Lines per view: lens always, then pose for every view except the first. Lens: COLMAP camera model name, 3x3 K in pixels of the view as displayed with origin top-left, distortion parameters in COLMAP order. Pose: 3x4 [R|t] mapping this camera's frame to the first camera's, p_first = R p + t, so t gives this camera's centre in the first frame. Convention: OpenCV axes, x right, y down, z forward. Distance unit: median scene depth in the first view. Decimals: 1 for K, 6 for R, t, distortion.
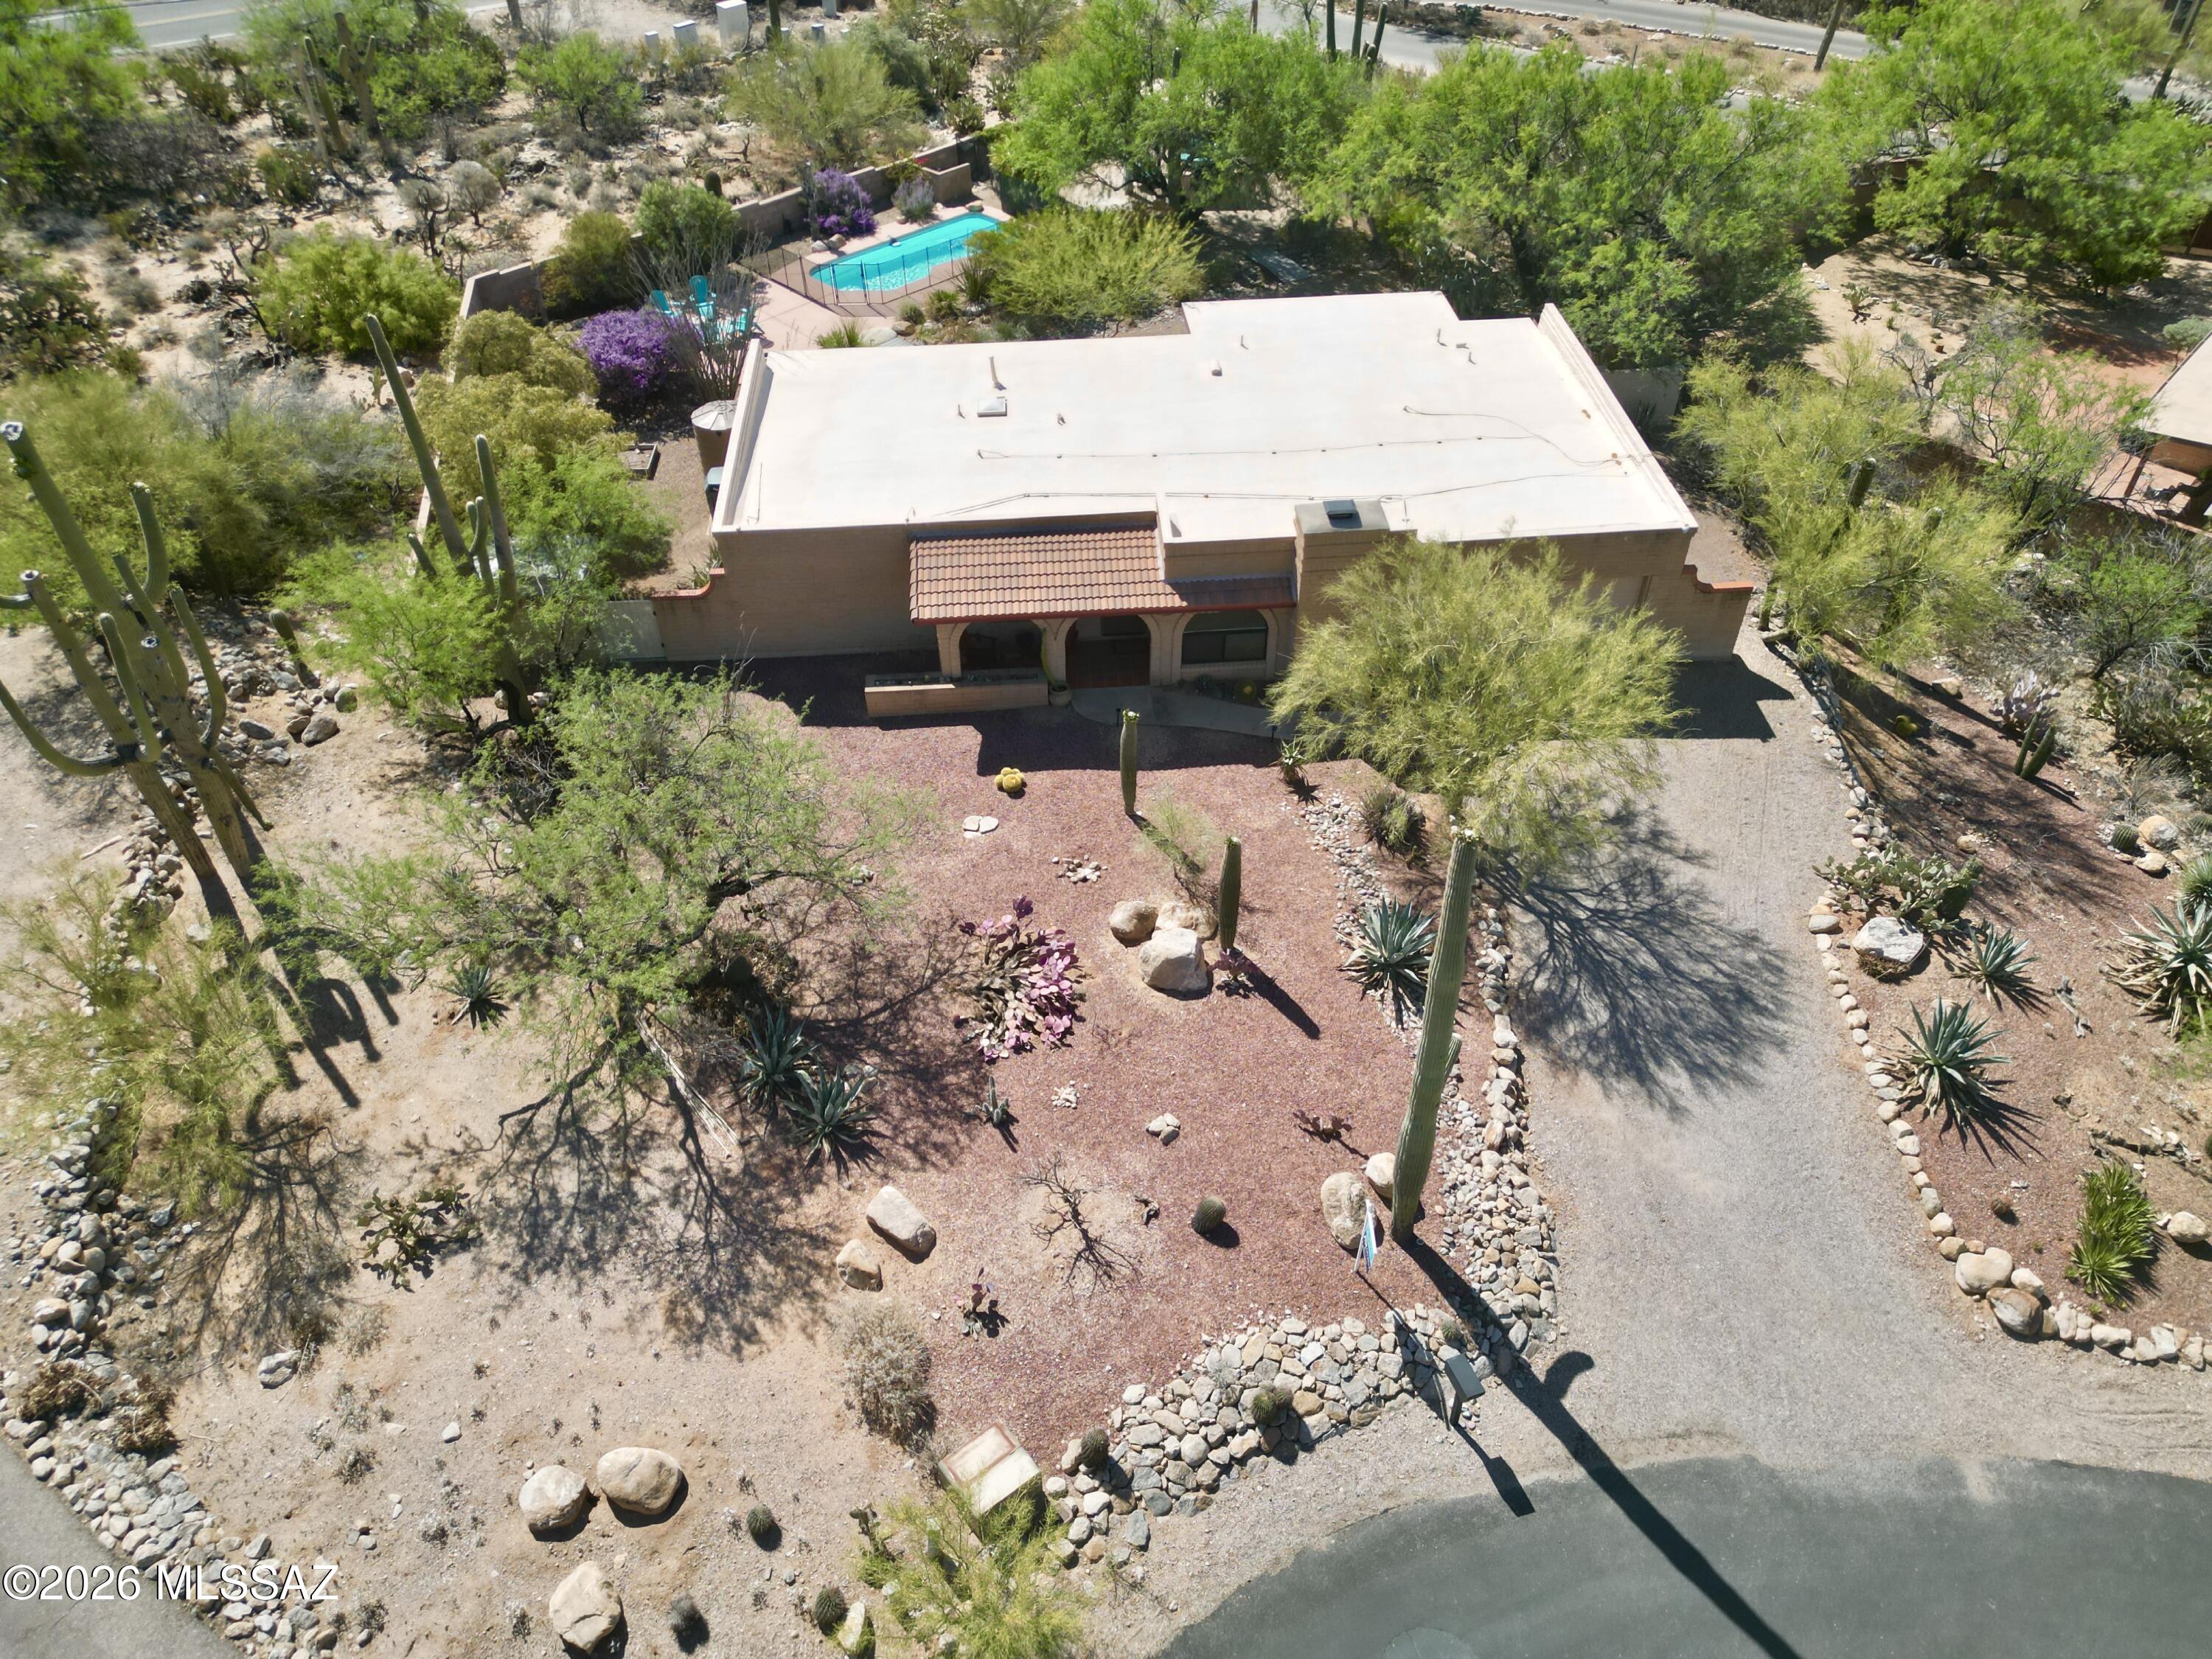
lens RADIAL K [[1552.9, 0, 1106.0], [0, 1552.9, 829.5], [0, 0, 1]] dist [0.079436, -0.069436]
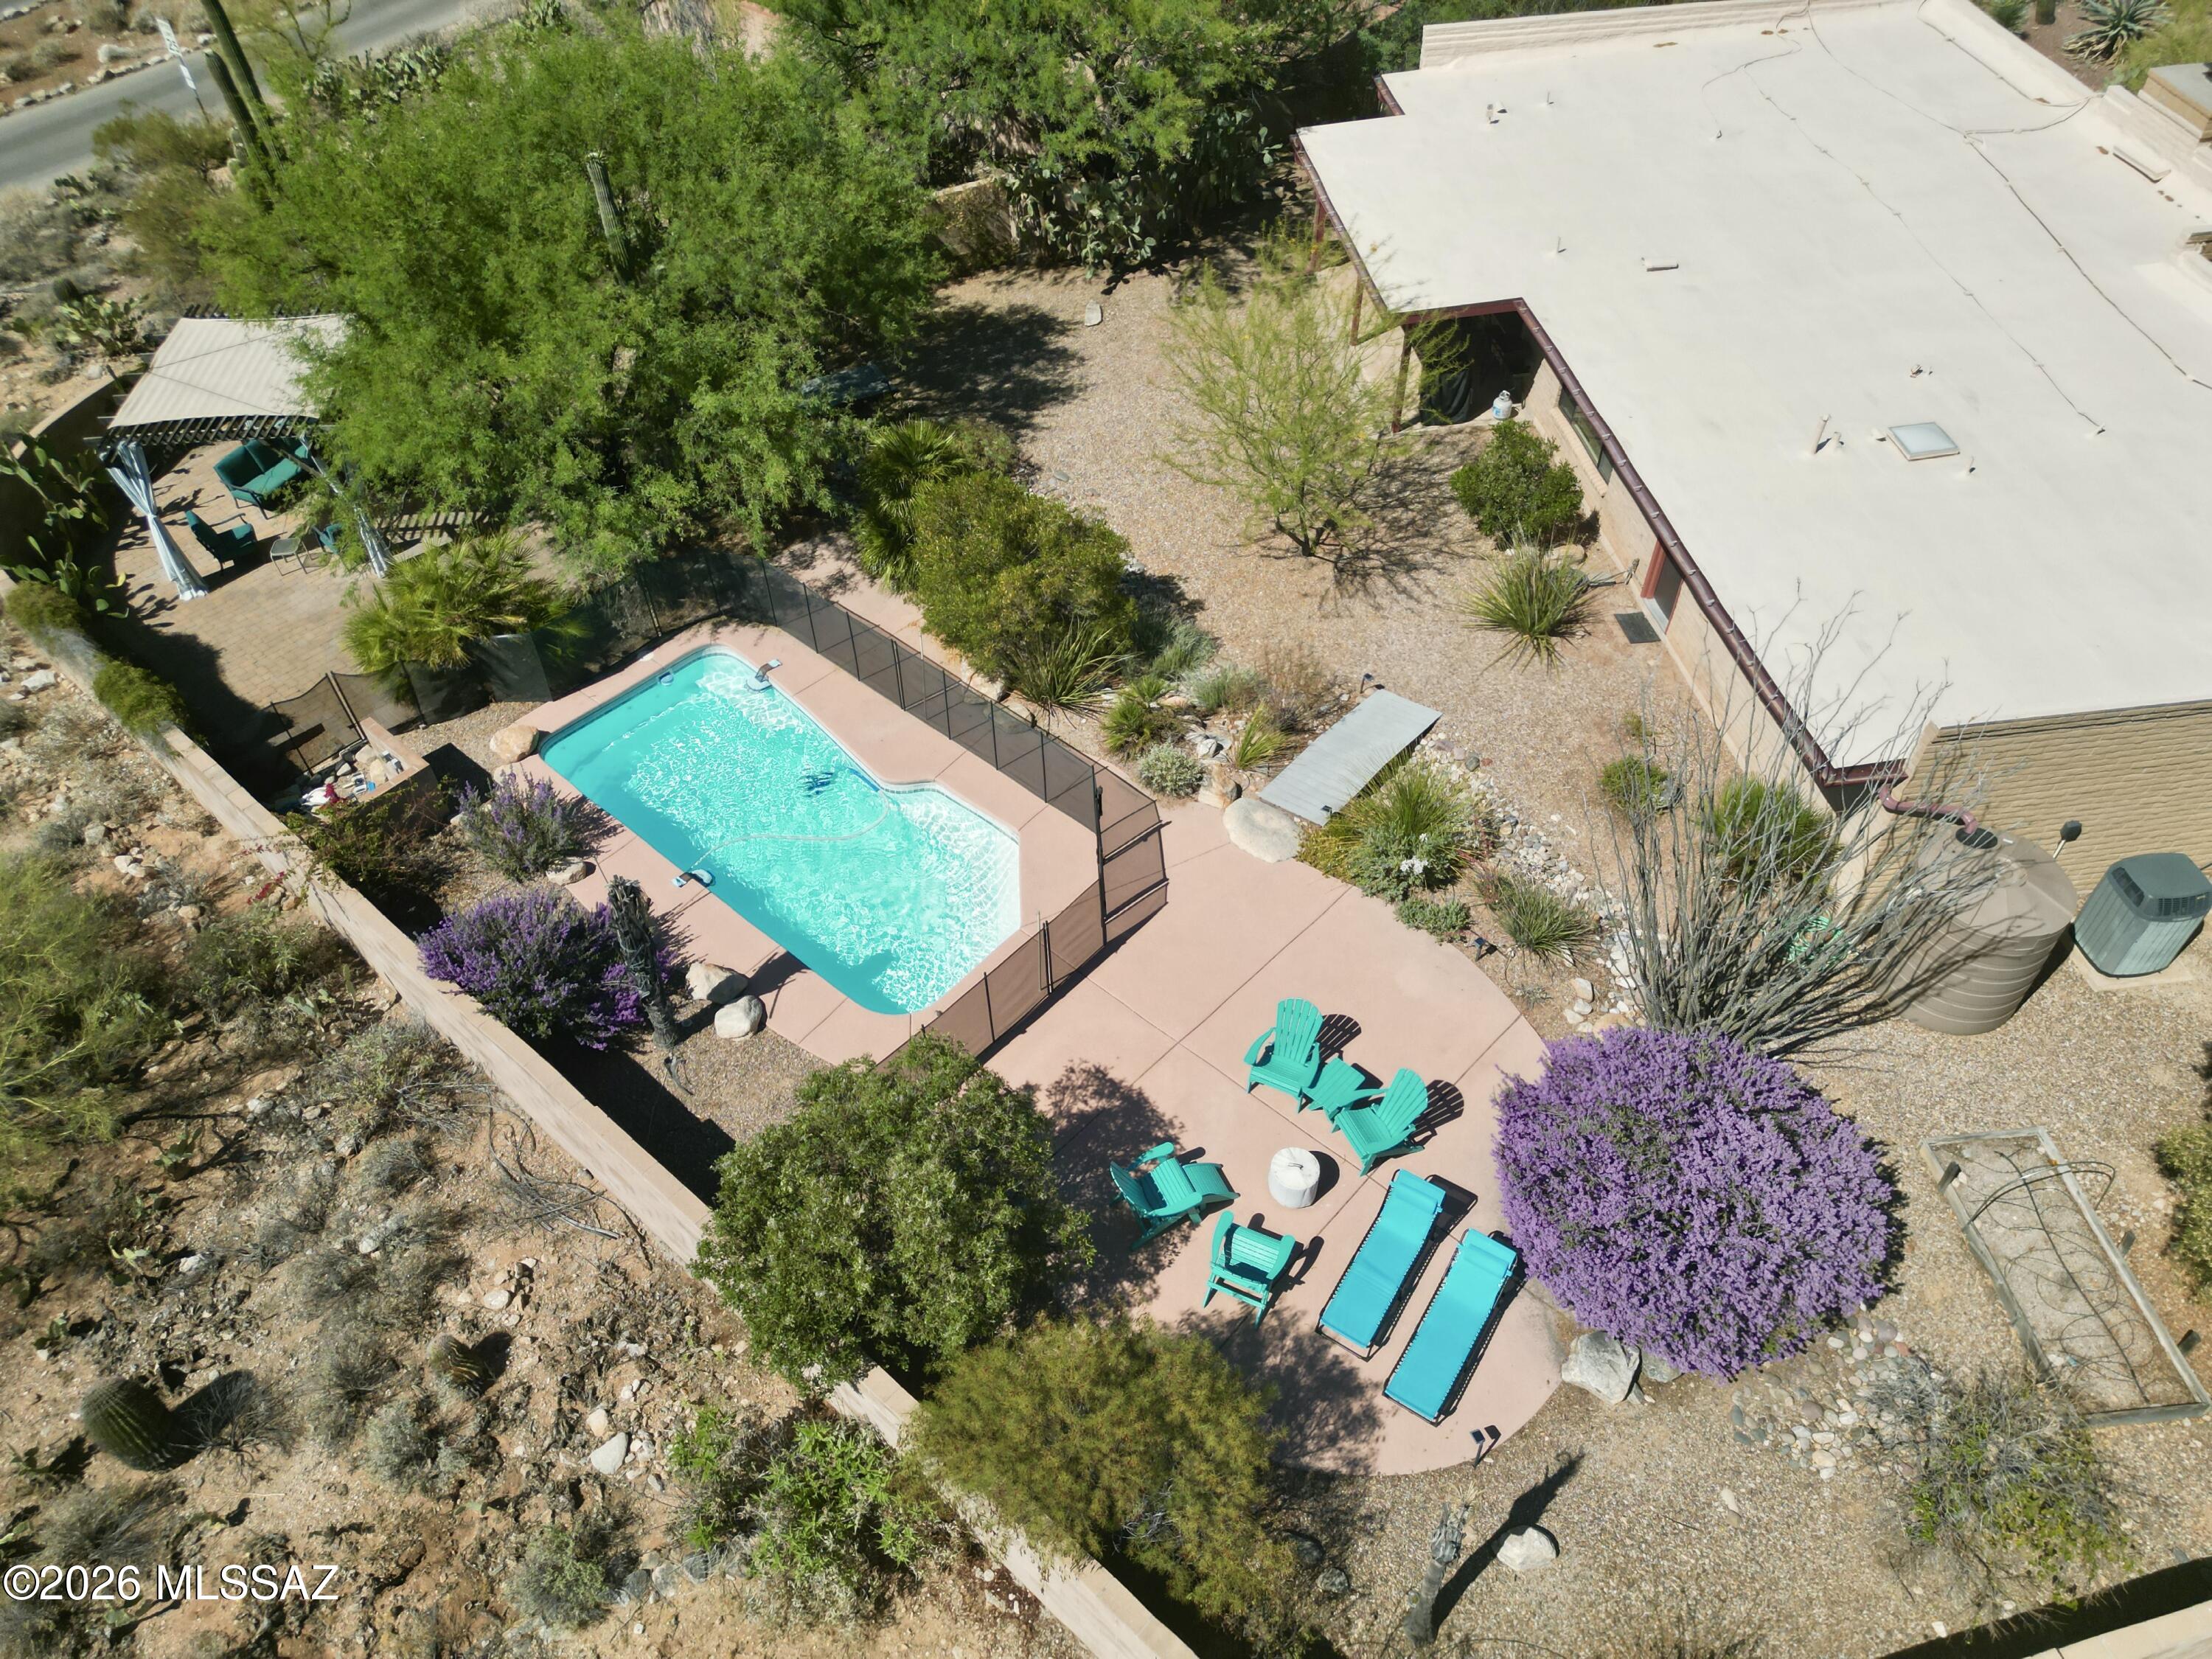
lens RADIAL K [[1552.9, 0, 1106.0], [0, 1552.9, 829.5], [0, 0, 1]] dist [0.079436, -0.069436]
pose [[-0.069207, -0.700108, 0.710675, -0.772553], [0.673569, 0.492693, 0.550961, -0.996124], [-0.735877, 0.516819, 0.437474, 1.424513]]
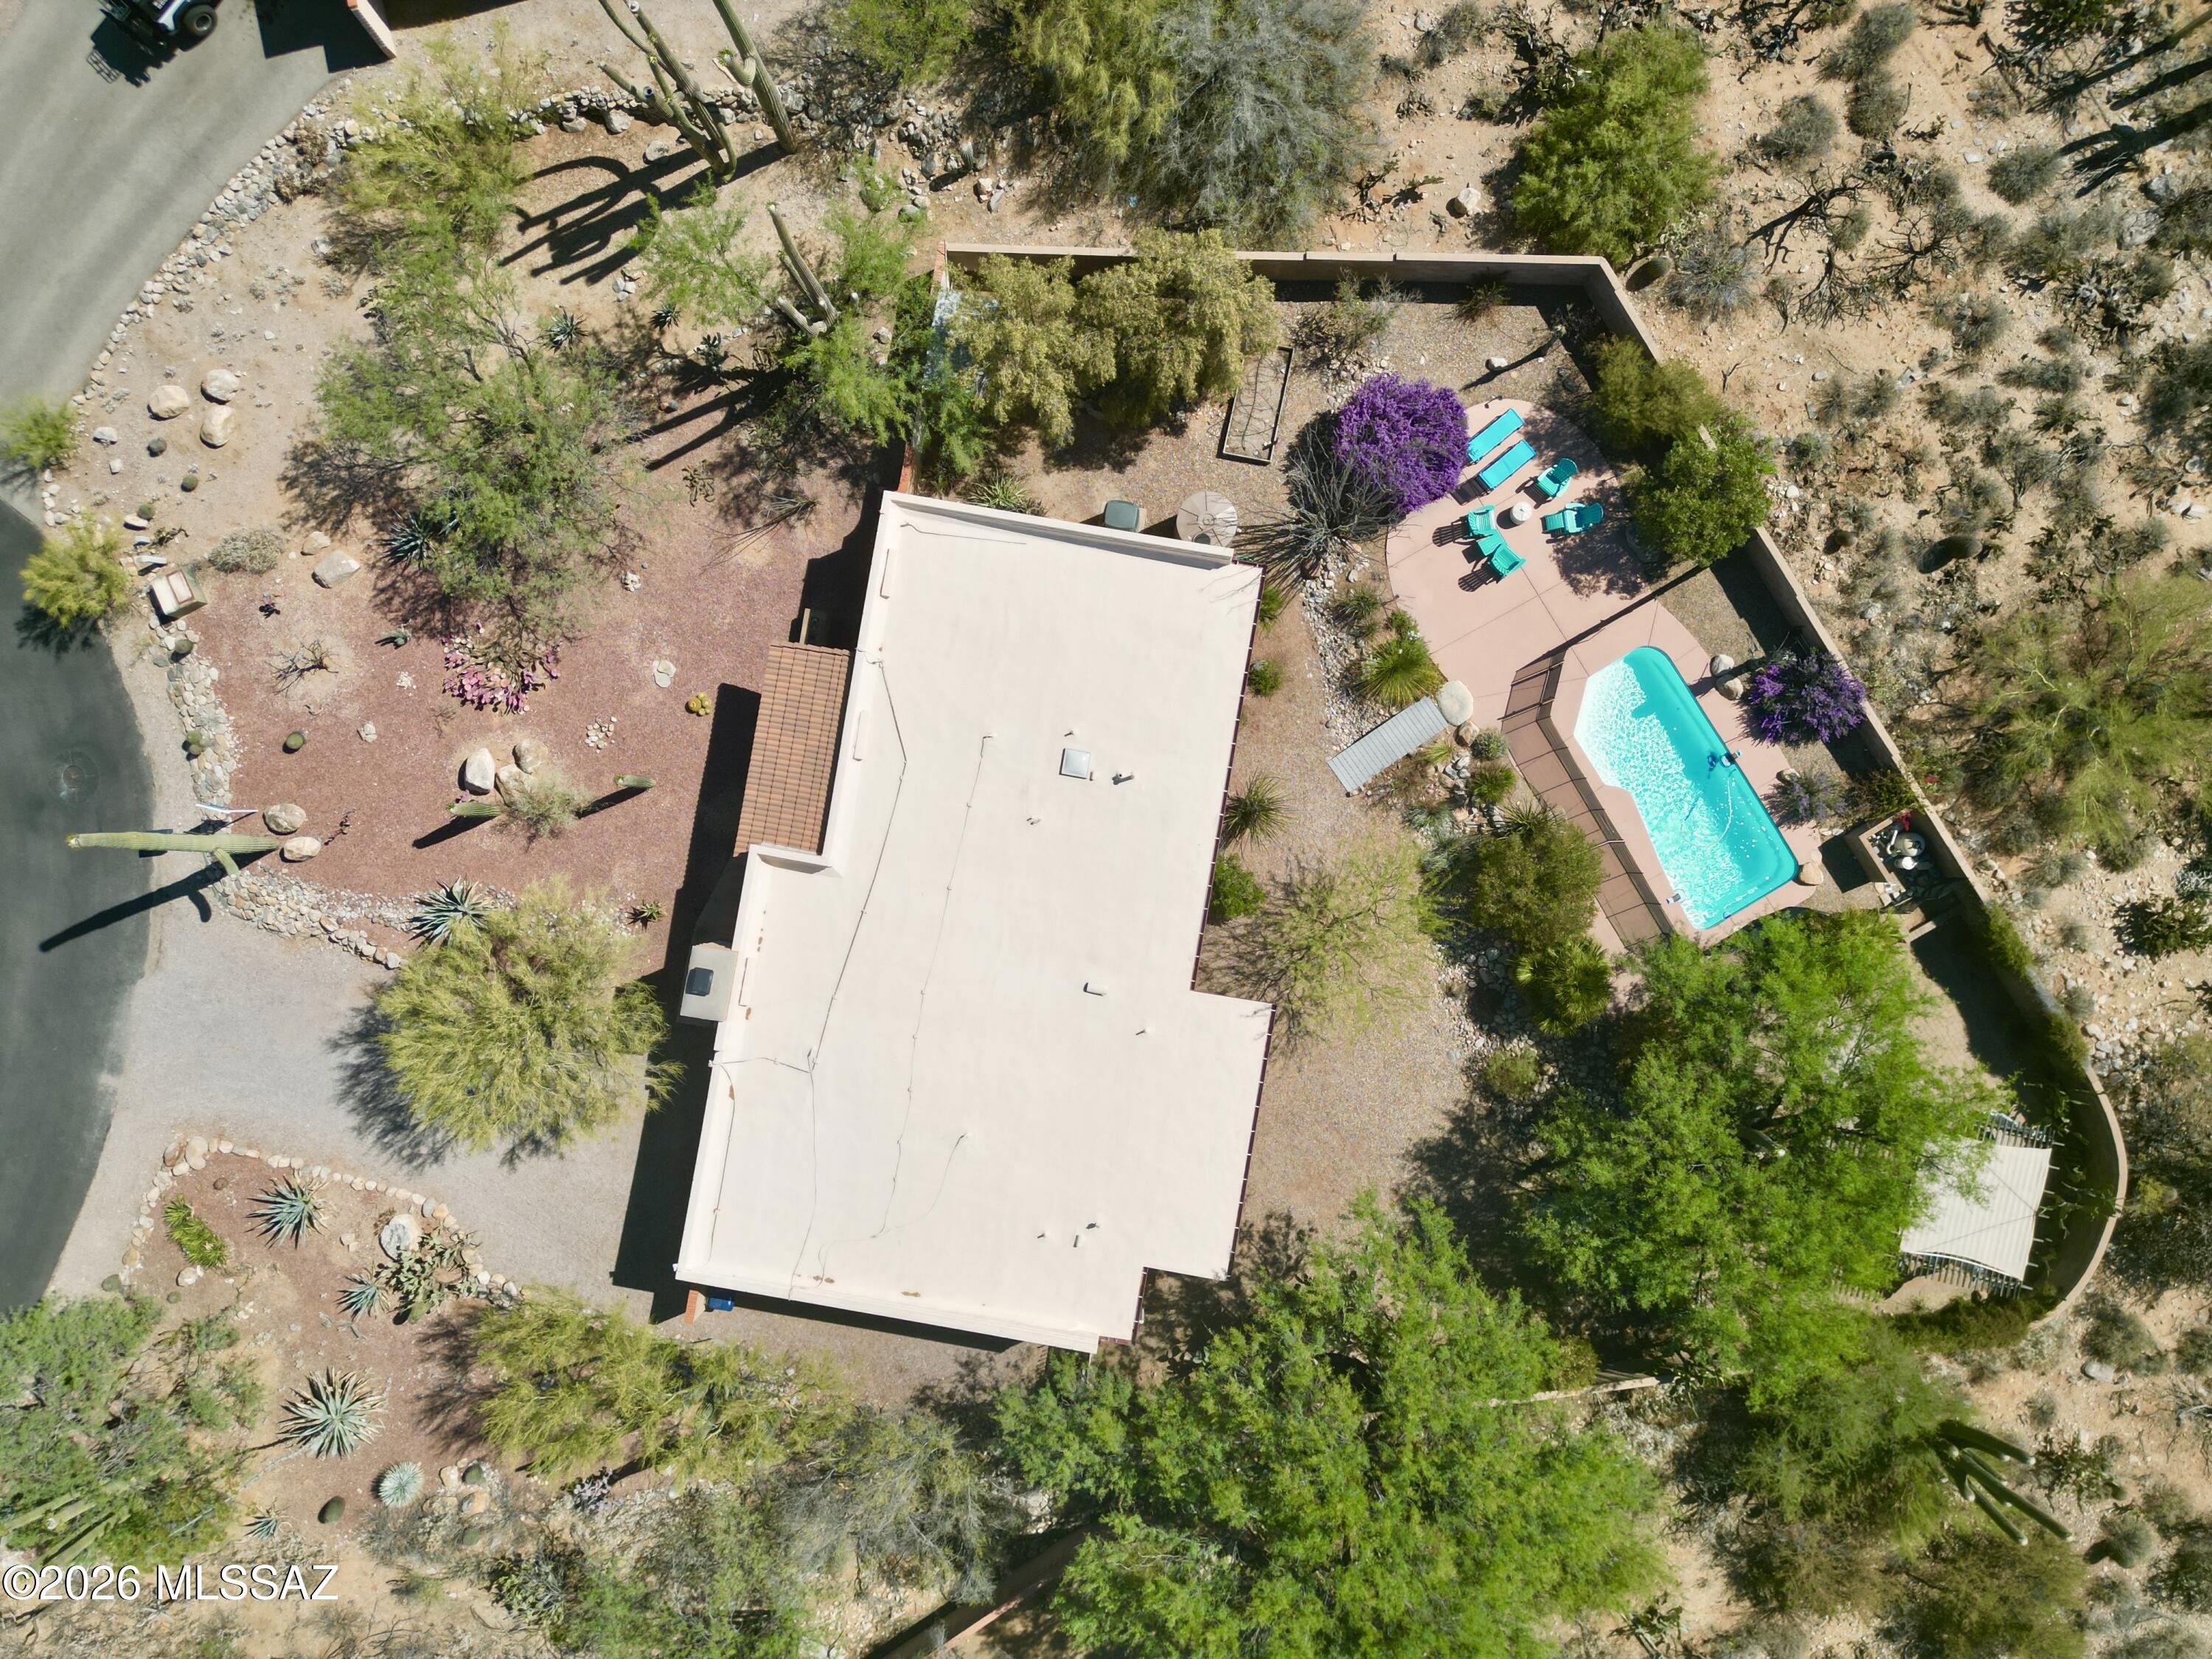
lens RADIAL K [[1552.9, 0, 1106.0], [0, 1552.9, 829.5], [0, 0, 1]] dist [0.079436, -0.069436]
pose [[-0.236957, 0.971501, 0.006115, -0.055693], [-0.627947, -0.157958, 0.762057, -1.504490], [0.741305, 0.176735, 0.647481, 0.473071]]
